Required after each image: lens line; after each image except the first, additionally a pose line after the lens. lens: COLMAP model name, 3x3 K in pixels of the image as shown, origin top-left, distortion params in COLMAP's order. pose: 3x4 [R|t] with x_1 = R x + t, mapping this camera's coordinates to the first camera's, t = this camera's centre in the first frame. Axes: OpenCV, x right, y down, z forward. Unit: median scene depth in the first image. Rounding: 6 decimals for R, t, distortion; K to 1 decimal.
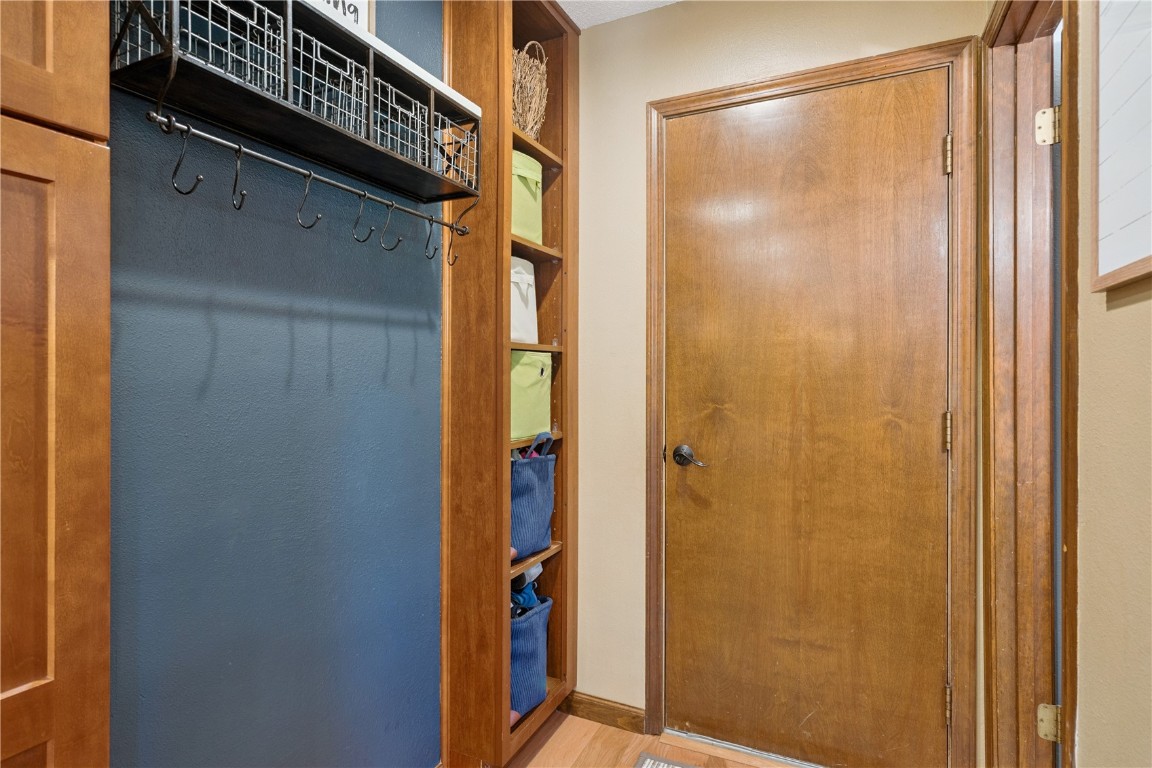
lens RADIAL K [[602.2, 0, 576.0], [0, 602.2, 384.0], [0, 0, 1]] dist [-0.005475, -0.000849]
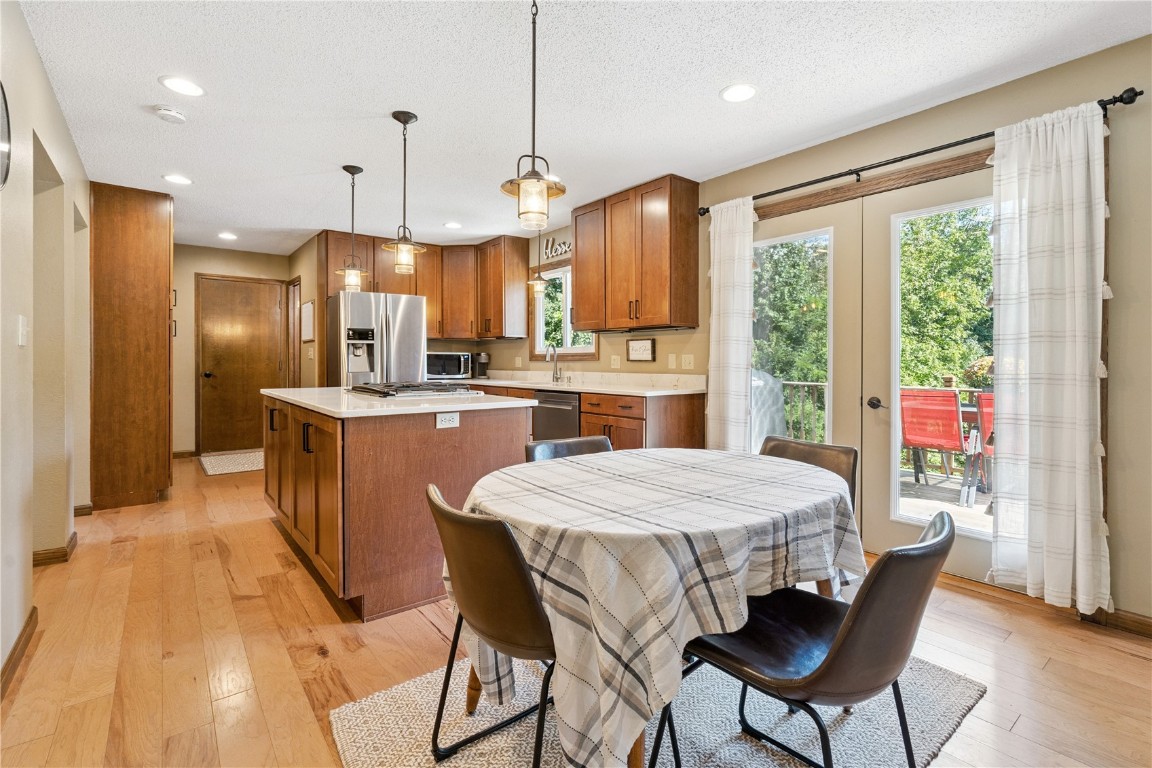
lens RADIAL K [[534.6, 0, 576.1], [0, 534.6, 362.2], [0, 0, 1]] dist [-0.001049, -0.000130]
pose [[0.455476, 0.004177, 0.890238, -1.782177], [0.002533, 0.999979, -0.005988, 0.076457], [-0.890245, 0.004982, 0.455456, -2.574328]]
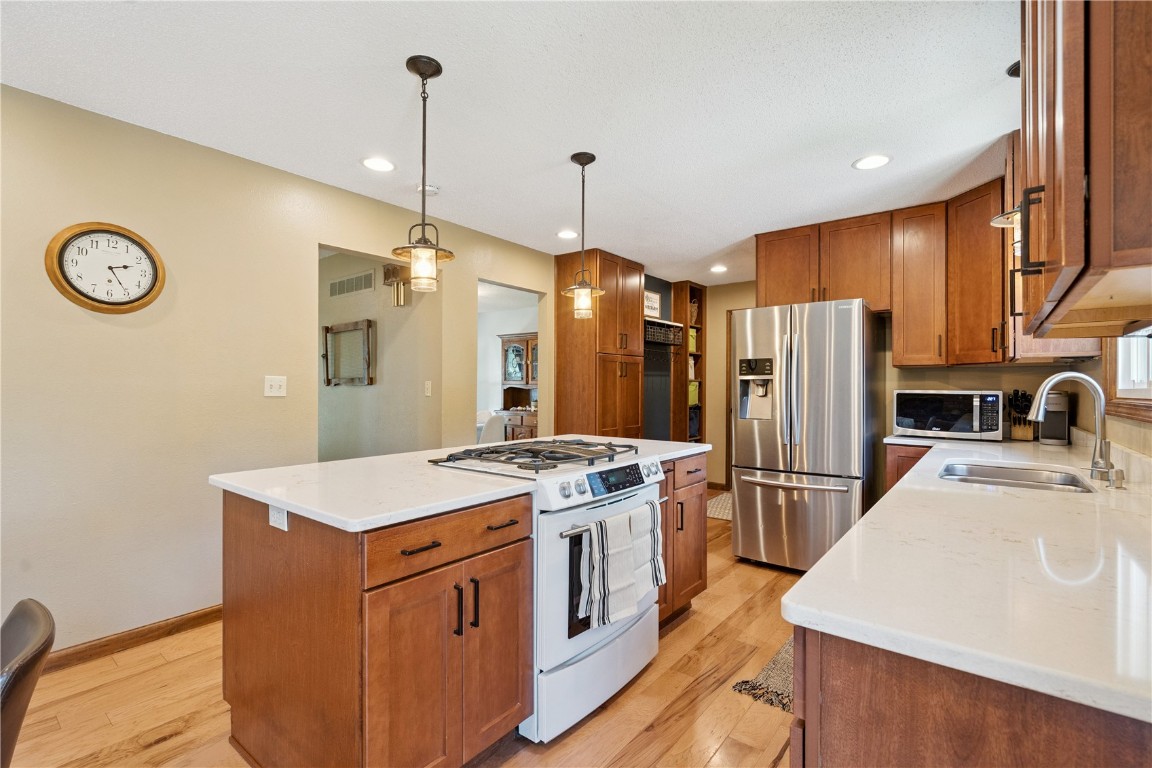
lens RADIAL K [[517.9, 0, 576.0], [0, 517.9, 384.0], [0, 0, 1]] dist [-0.000897, -0.000176]
pose [[0.973016, 0.007486, -0.230615, -0.045120], [-0.010655, 0.999865, -0.012498, 0.008972], [0.230490, 0.014618, 0.972965, -2.367824]]
